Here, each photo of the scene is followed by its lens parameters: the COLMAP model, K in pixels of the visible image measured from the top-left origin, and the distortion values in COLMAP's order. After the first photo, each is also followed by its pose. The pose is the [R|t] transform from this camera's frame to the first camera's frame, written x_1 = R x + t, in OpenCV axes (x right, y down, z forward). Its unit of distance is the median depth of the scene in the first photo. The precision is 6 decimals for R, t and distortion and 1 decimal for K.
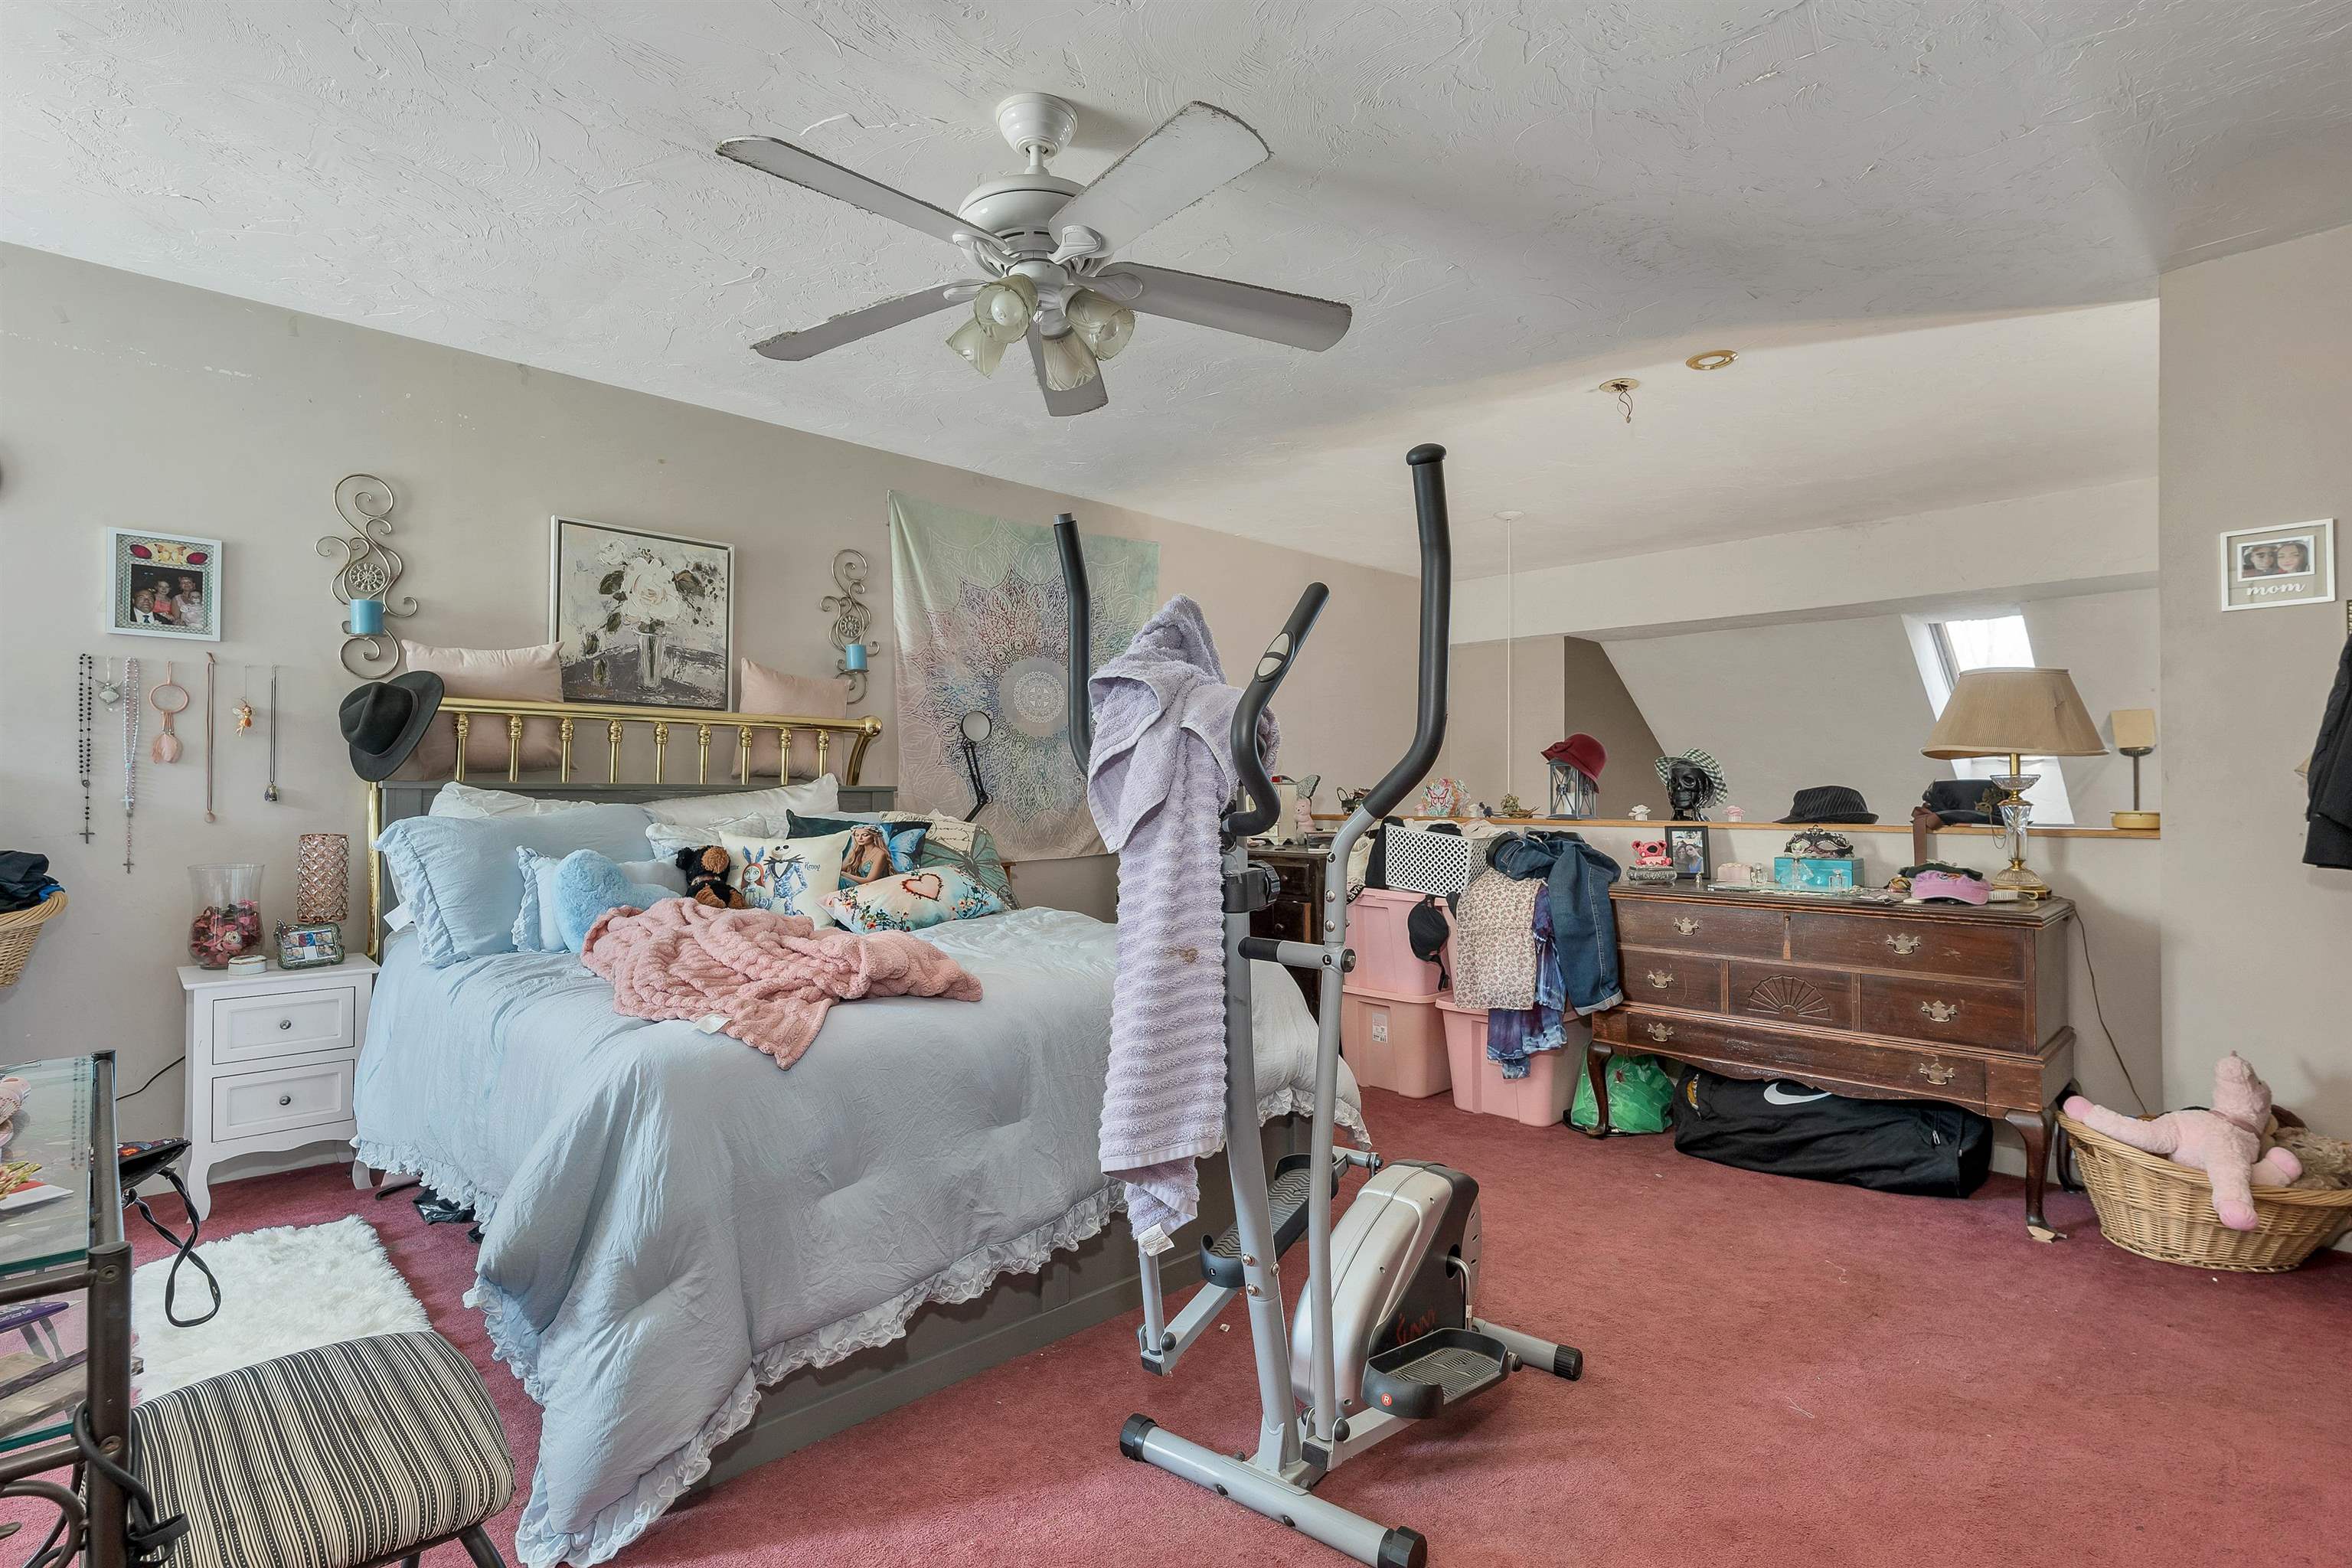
lens RADIAL K [[1142.7, 0, 1176.4], [0, 1142.7, 787.9], [0, 0, 1]] dist [-0.000051, -0.001003]
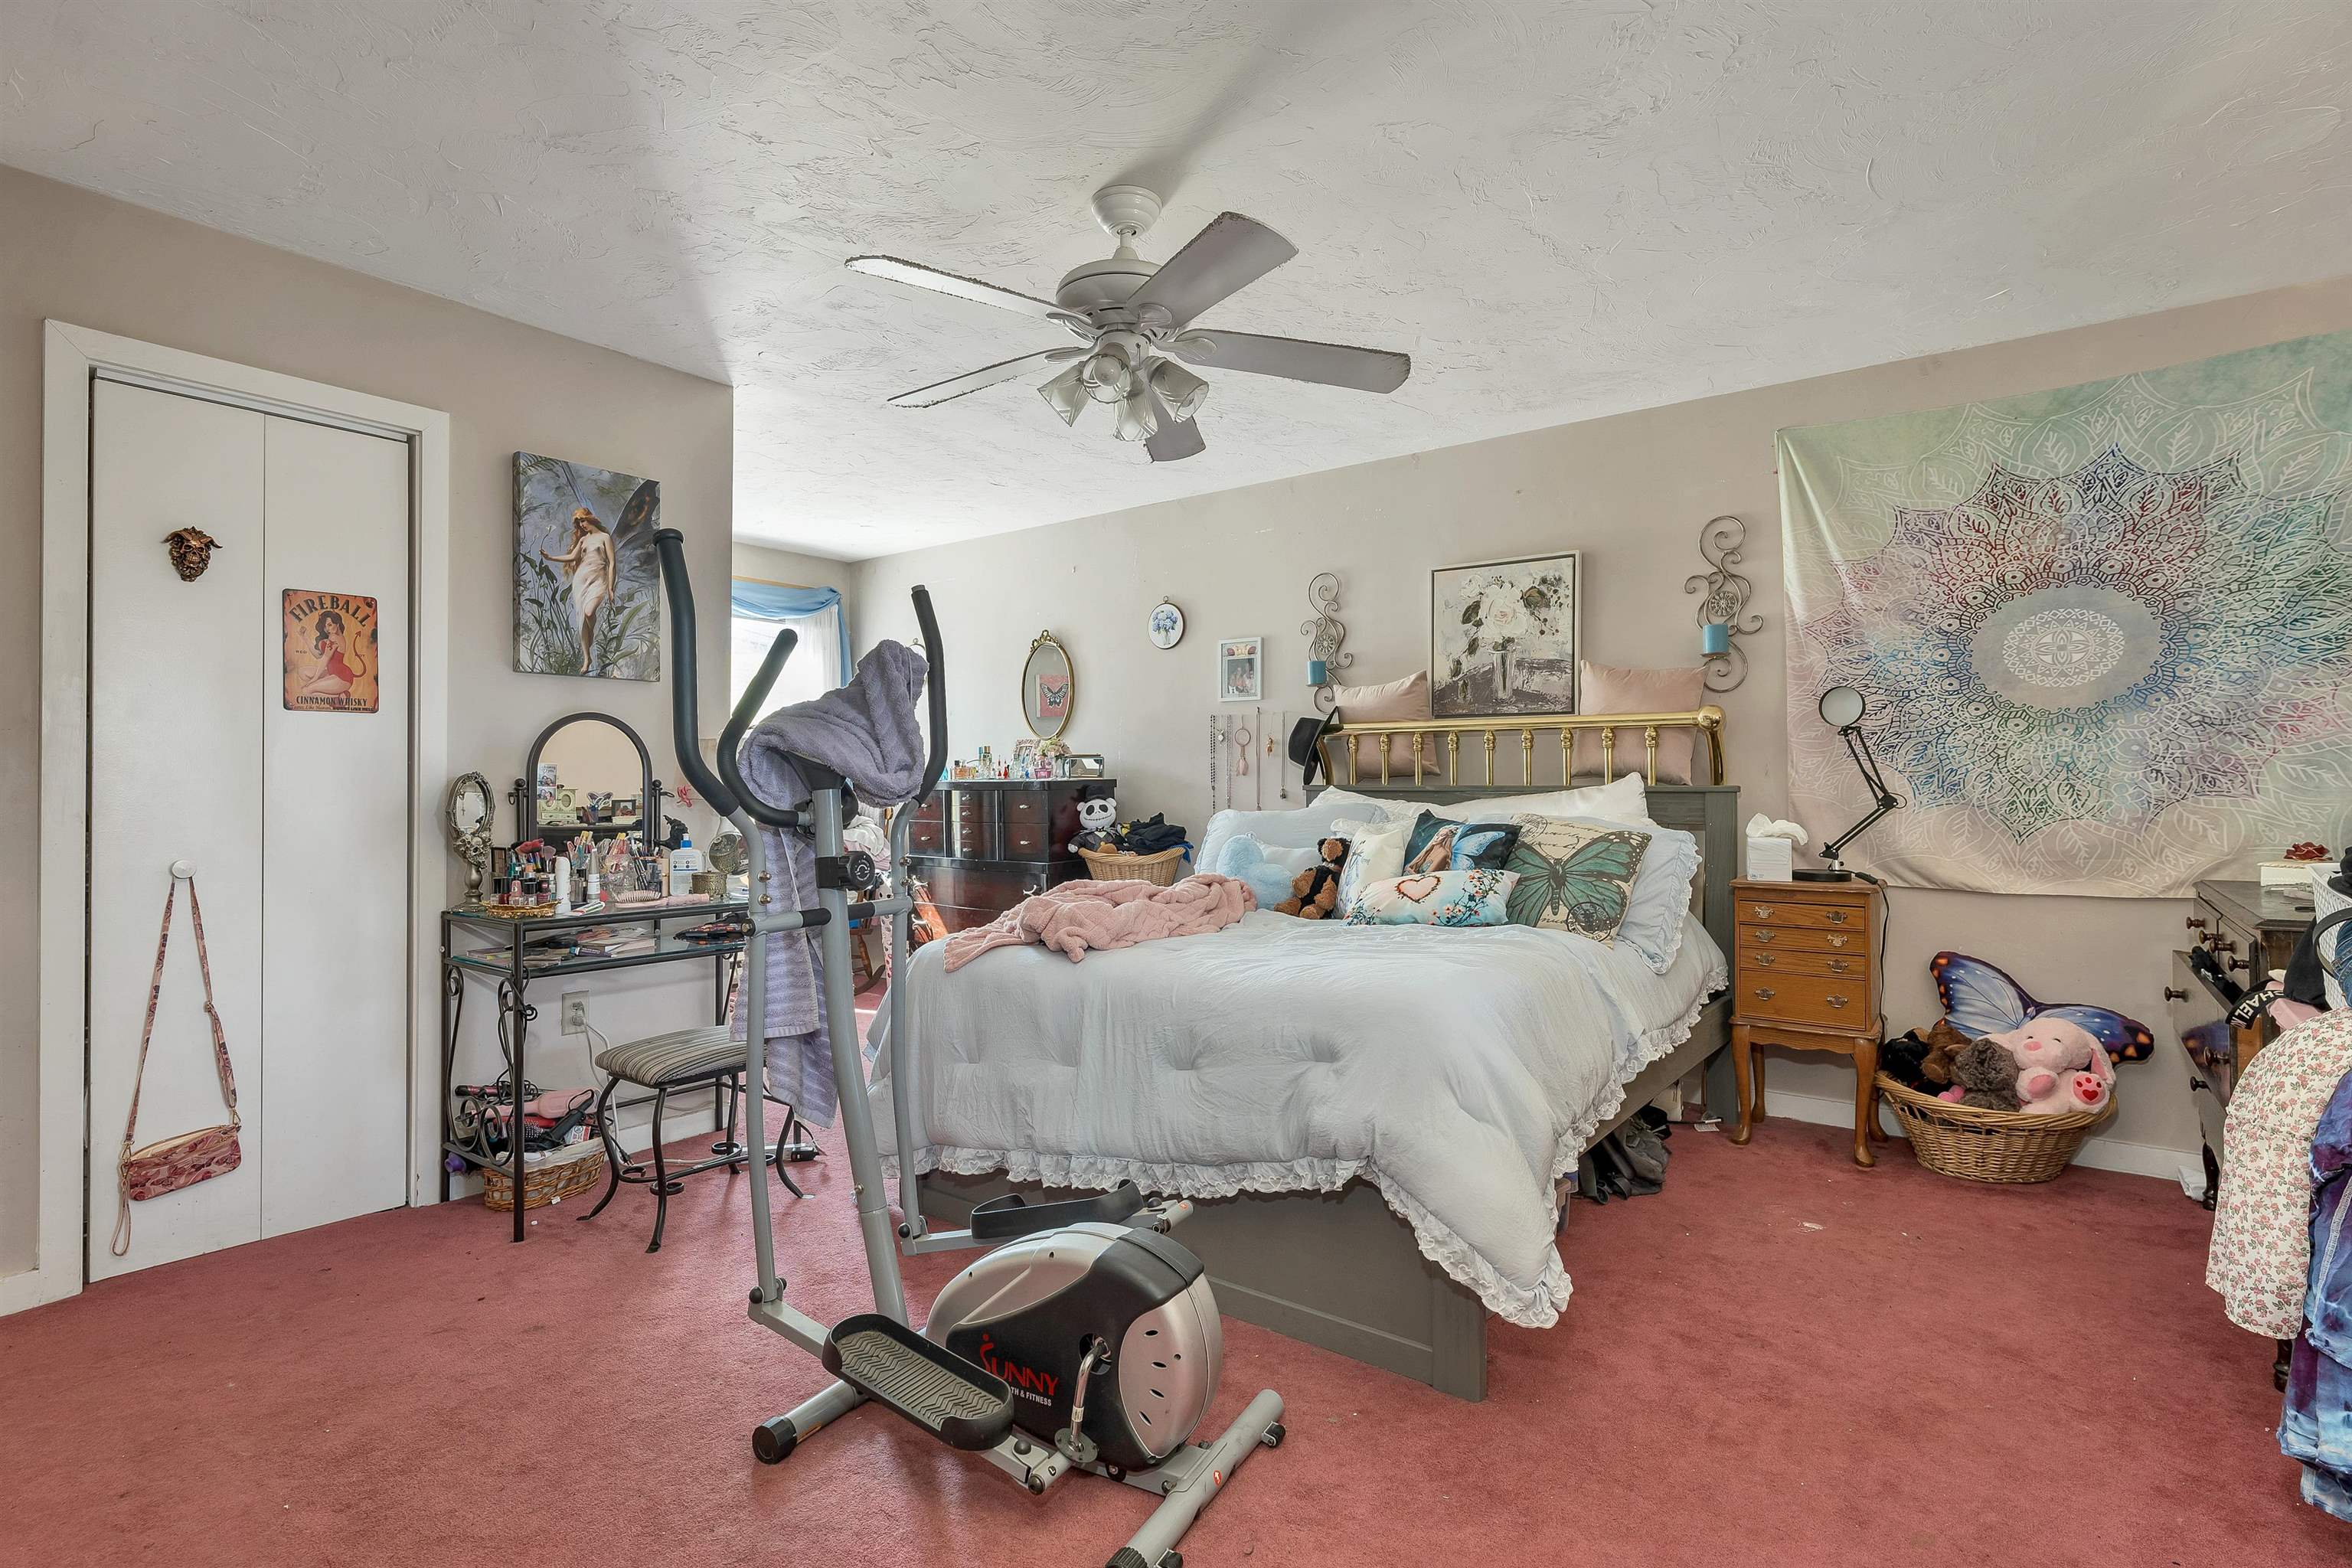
lens RADIAL K [[1142.7, 0, 1172.4], [0, 1142.7, 786.2], [0, 0, 1]] dist [-0.000051, -0.001003]
pose [[0.139061, -0.006222, -0.990264, 0.582581], [0.003694, 0.999977, -0.005764, 0.002279], [0.990277, -0.002856, 0.139080, 0.510671]]
